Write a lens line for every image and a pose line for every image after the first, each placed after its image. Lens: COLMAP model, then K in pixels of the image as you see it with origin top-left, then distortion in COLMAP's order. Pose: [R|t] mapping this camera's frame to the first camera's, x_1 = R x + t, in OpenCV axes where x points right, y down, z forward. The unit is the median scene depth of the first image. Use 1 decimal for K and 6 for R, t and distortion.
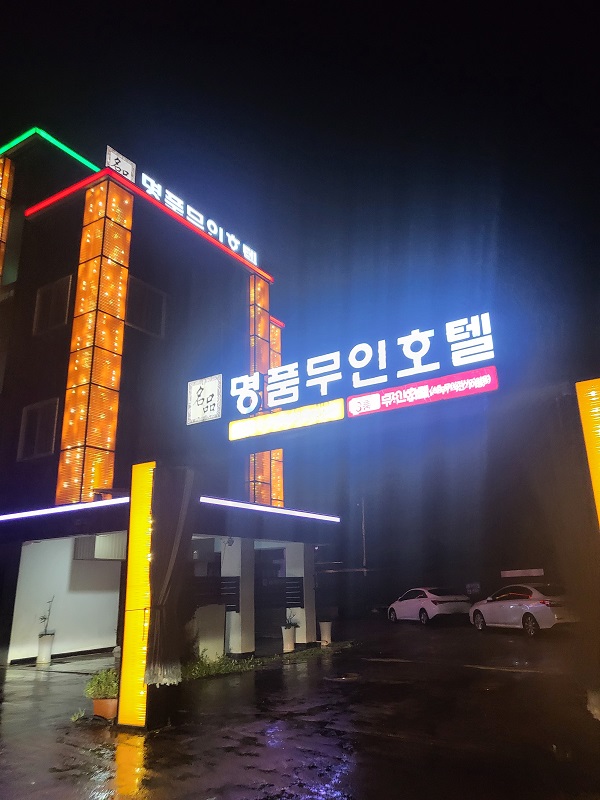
lens RADIAL K [[583.3, 0, 303.8], [0, 583.3, 400.8], [0, 0, 1]] dist [0.001820, 0.044521]
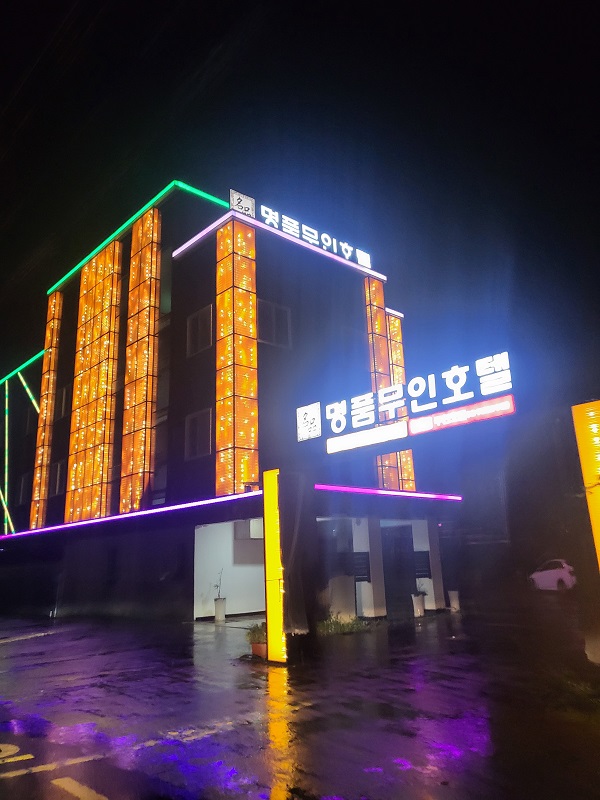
lens RADIAL K [[583.3, 0, 303.8], [0, 583.3, 400.8], [0, 0, 1]] dist [0.001820, 0.044521]
pose [[0.965270, -0.076273, -0.249871, 0.073388], [0.087830, 0.995506, 0.035416, -0.047533], [0.246047, -0.056132, 0.967631, -0.130385]]
